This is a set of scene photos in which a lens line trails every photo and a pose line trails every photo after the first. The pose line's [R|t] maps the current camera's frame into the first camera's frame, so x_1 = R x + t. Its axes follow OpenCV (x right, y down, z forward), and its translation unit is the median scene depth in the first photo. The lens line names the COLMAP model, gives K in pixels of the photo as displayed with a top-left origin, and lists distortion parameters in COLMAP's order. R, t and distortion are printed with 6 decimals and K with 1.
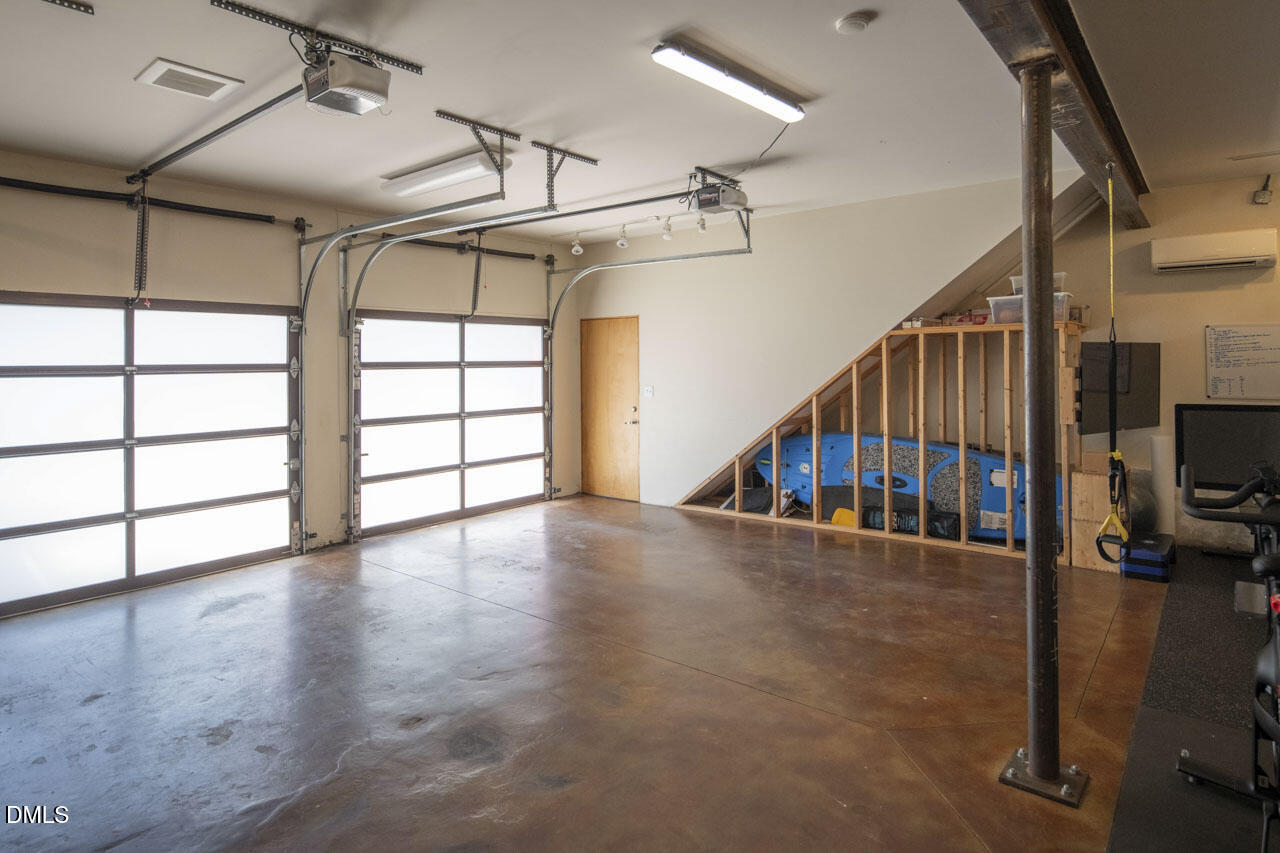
lens RADIAL K [[701.0, 0, 635.0], [0, 701.0, 354.6], [0, 0, 1]] dist [0.000390, -0.002264]
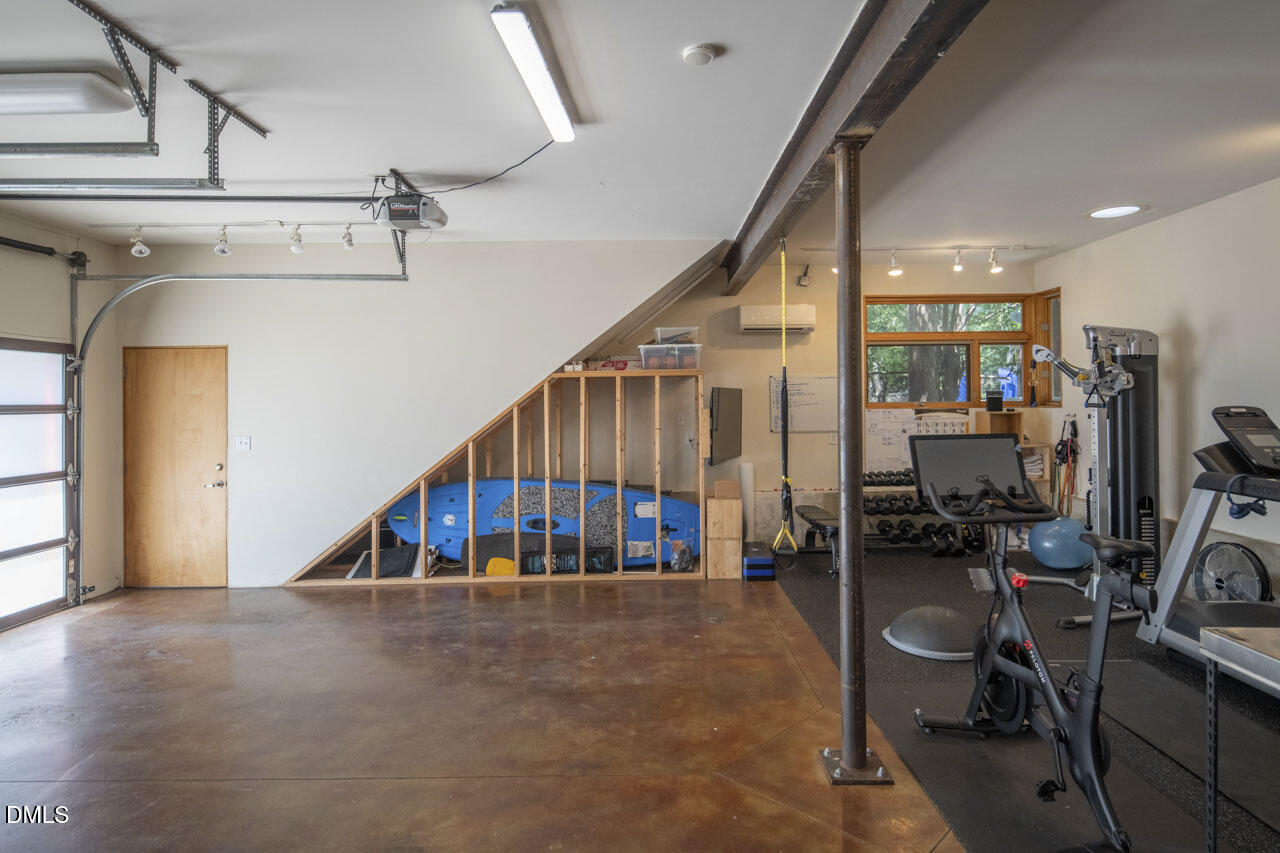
lens RADIAL K [[701.0, 0, 642.8], [0, 701.0, 393.4], [0, 0, 1]] dist [0.000390, -0.002264]
pose [[0.770658, 0.008261, 0.637196, -0.176519], [-0.002854, 0.999951, -0.009512, 0.003849], [-0.637243, 0.005512, 0.770643, 0.145946]]
